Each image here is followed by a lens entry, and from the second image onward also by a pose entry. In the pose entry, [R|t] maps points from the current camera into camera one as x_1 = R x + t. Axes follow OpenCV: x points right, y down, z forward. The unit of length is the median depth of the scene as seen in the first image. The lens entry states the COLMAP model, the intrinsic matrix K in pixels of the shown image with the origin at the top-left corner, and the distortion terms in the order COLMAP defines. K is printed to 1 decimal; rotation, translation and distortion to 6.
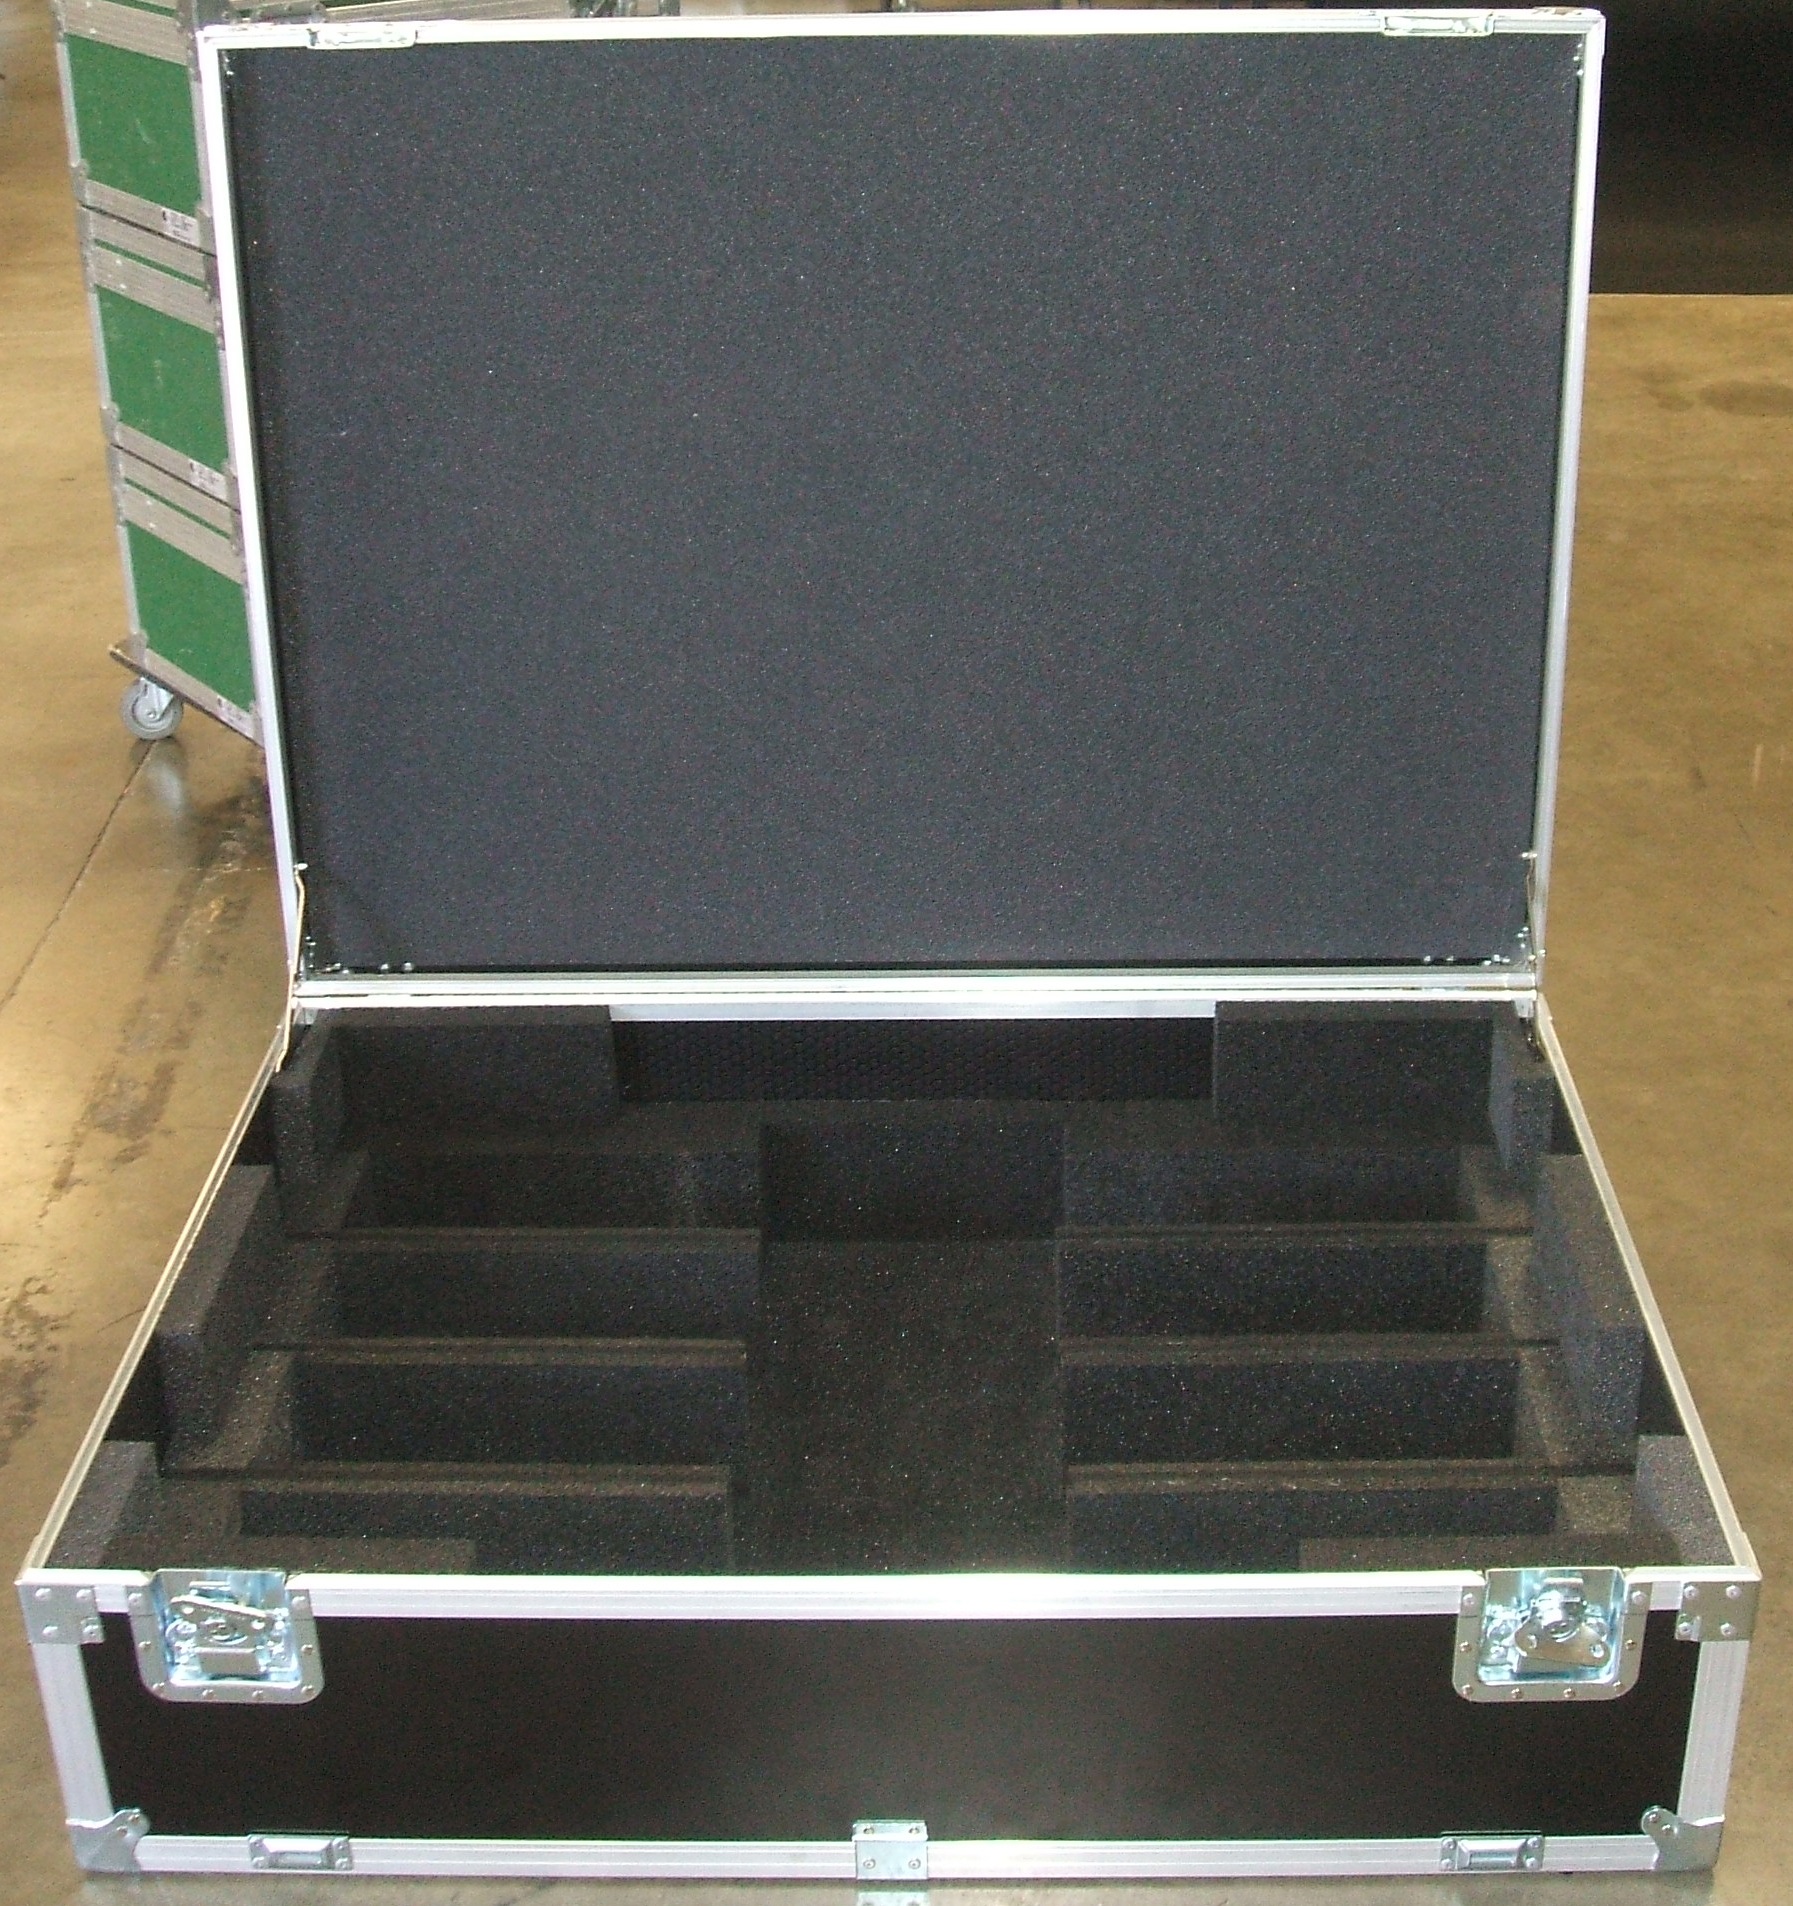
lens RADIAL K [[3002.6, 0, 890.8], [0, 3002.6, 948.5], [0, 0, 1]] dist [-0.104562, 0.000000]
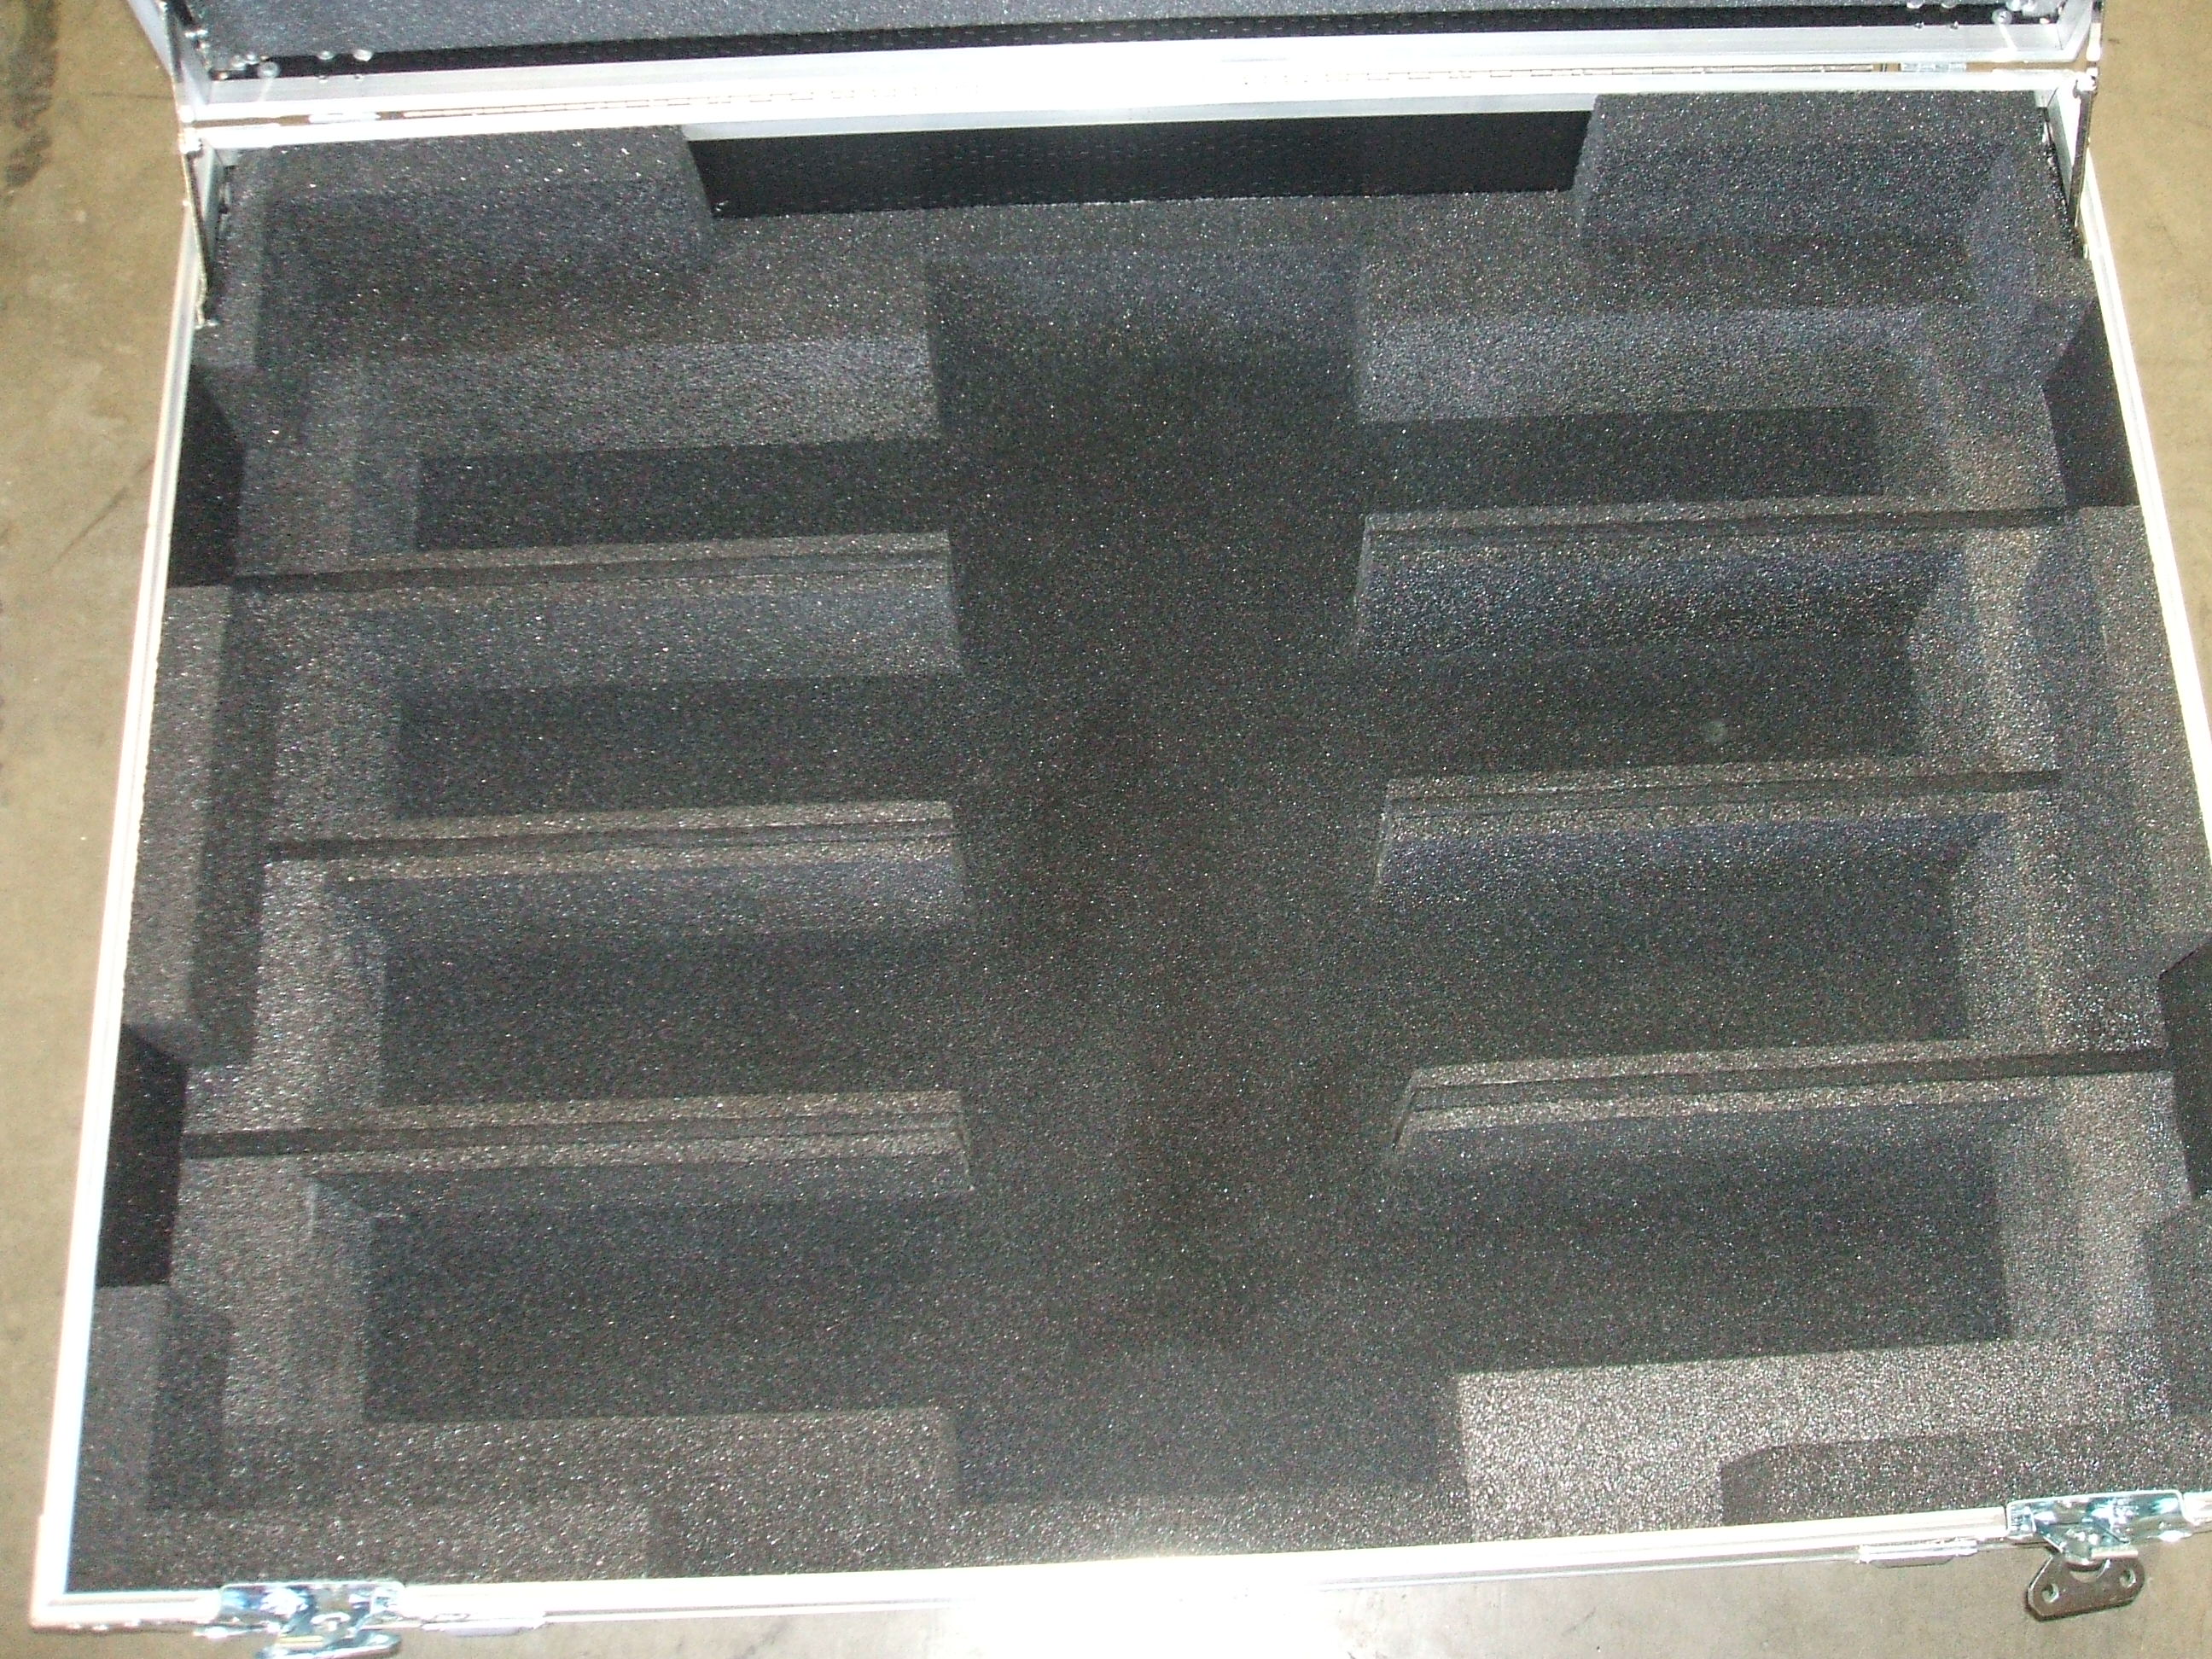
lens RADIAL K [[2512.2, 0, 1139.9], [0, 2512.2, 826.7], [0, 0, 1]] dist [-0.050400, 0.000000]
pose [[0.997271, -0.059657, 0.043495, -0.026413], [0.012411, 0.716202, 0.697783, -0.253511], [-0.072779, -0.695339, 0.714987, 0.492313]]
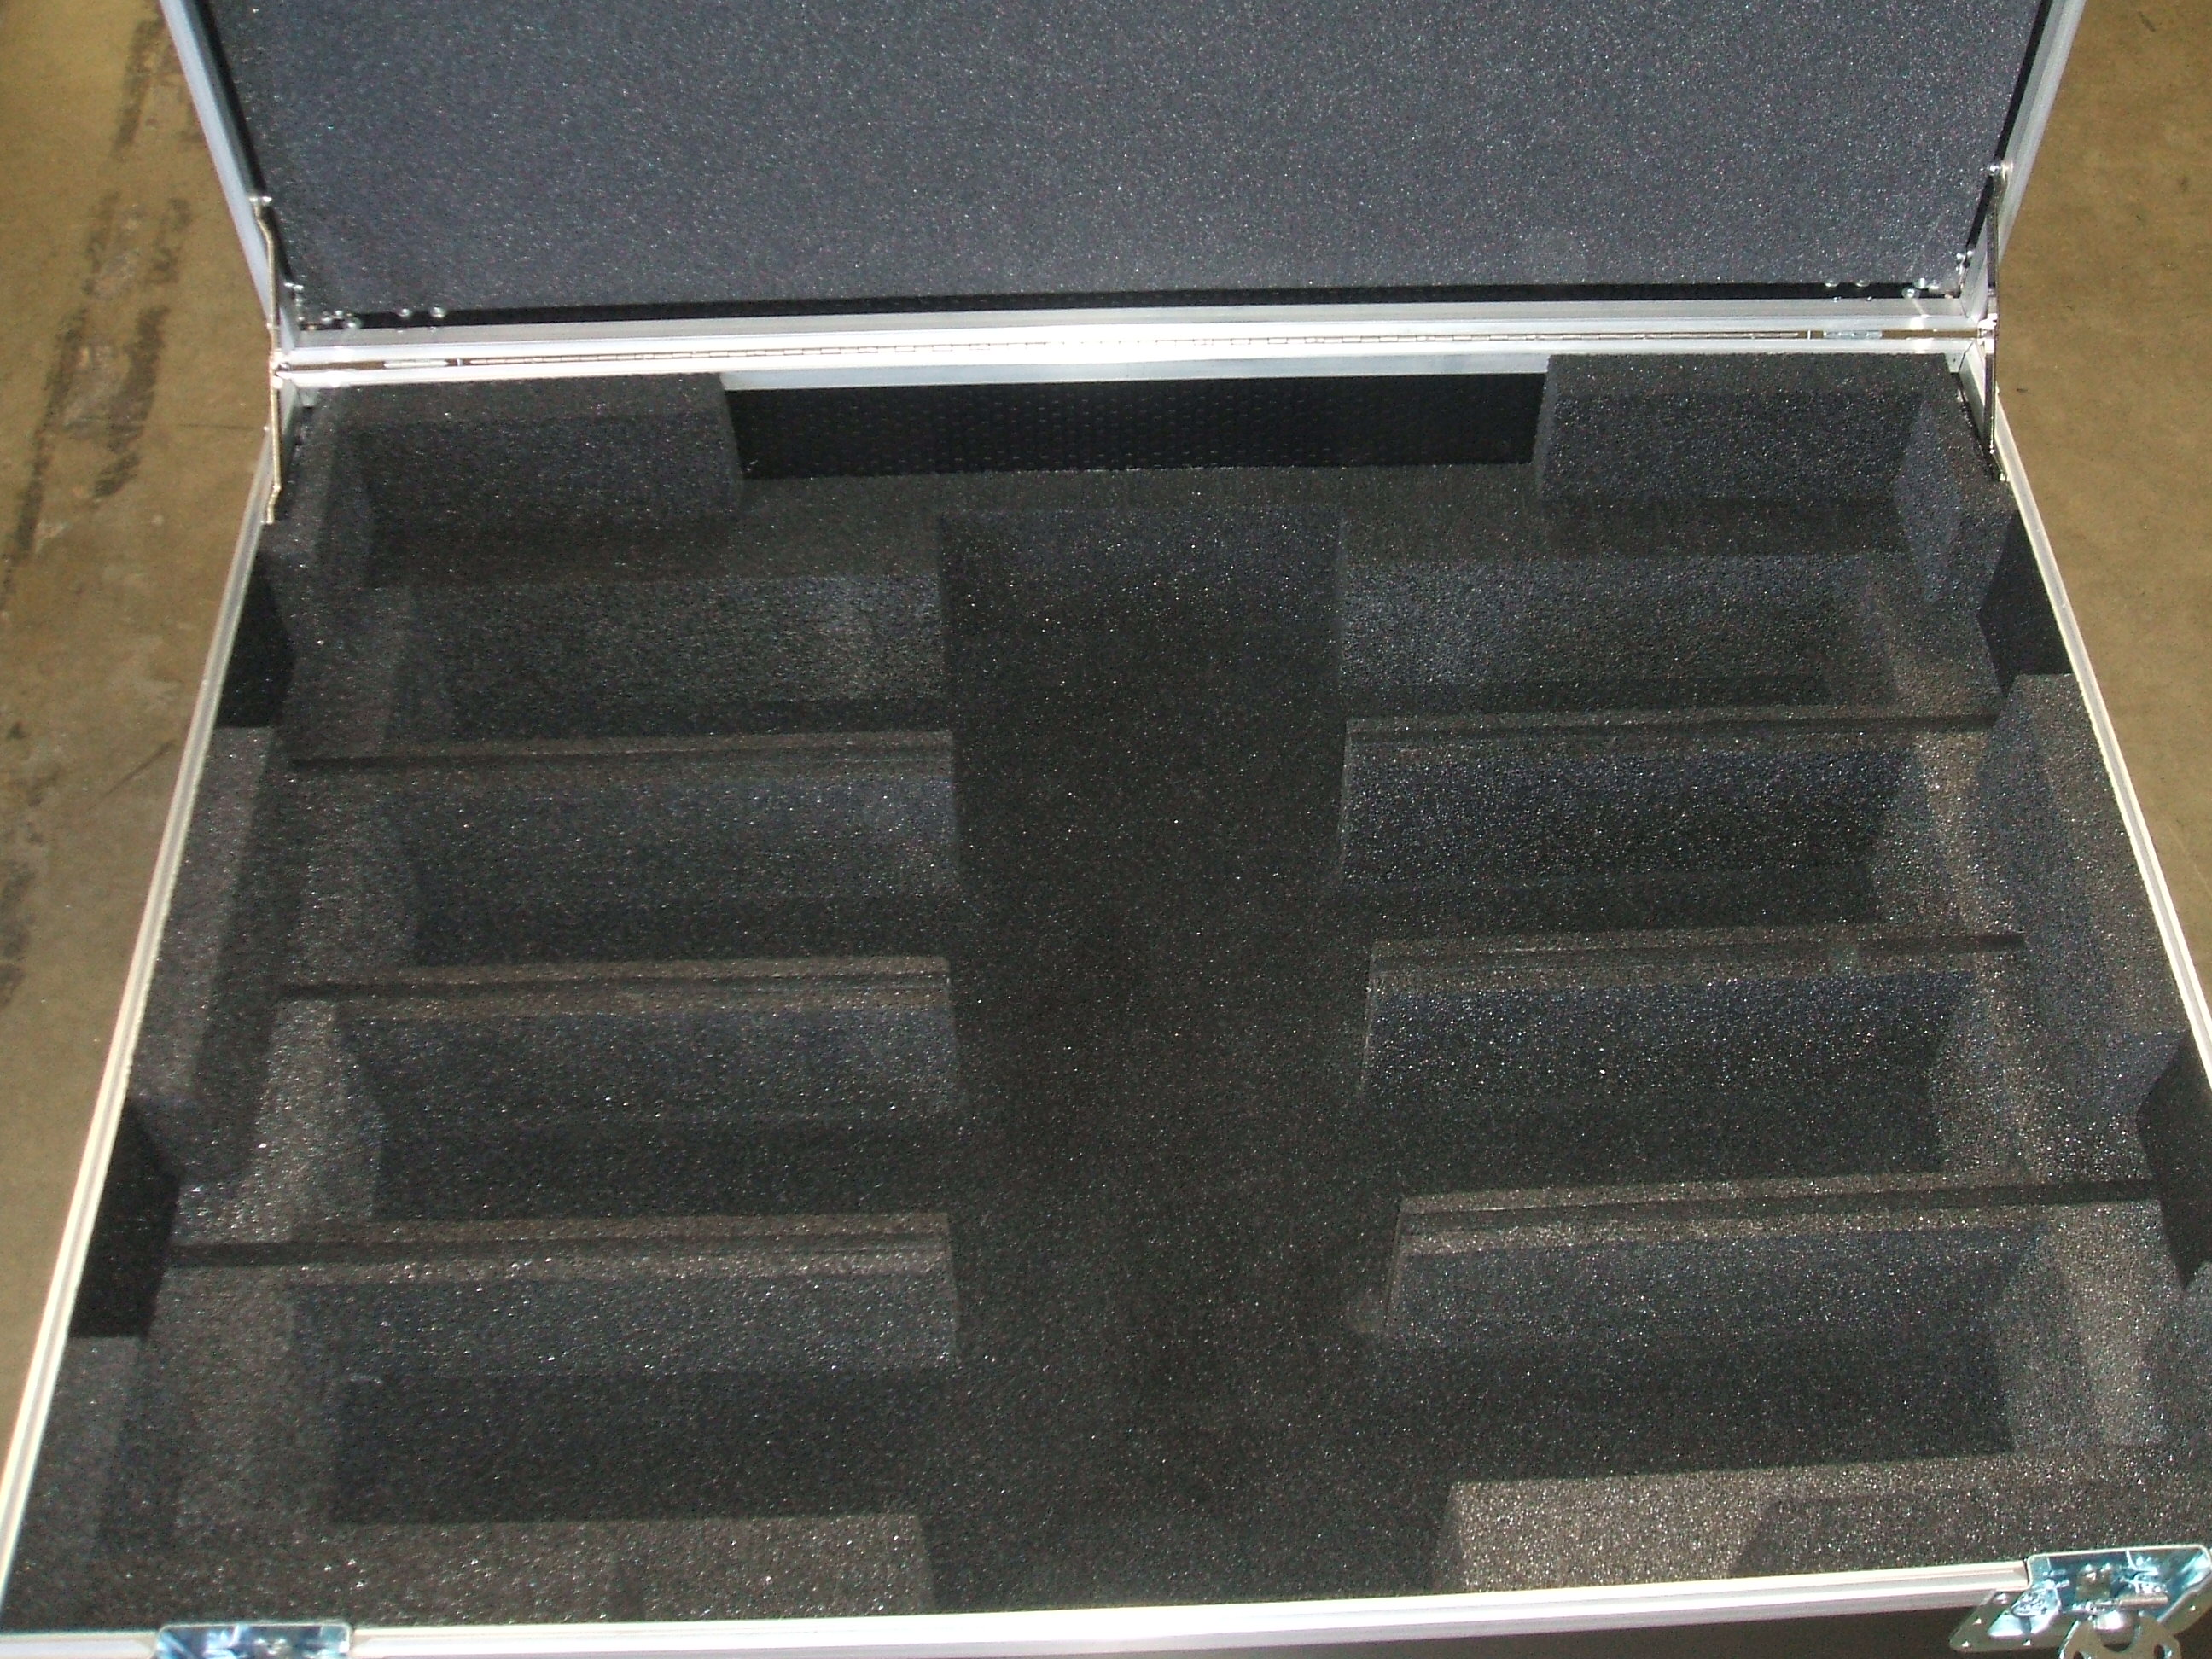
lens RADIAL K [[2512.2, 0, 1128.5], [0, 2512.2, 836.1], [0, 0, 1]] dist [-0.050400, 0.000000]
pose [[0.997821, -0.036446, 0.054999, -0.032786], [0.007113, 0.888155, 0.459490, -0.160767], [-0.065594, -0.458097, 0.886479, 0.401759]]
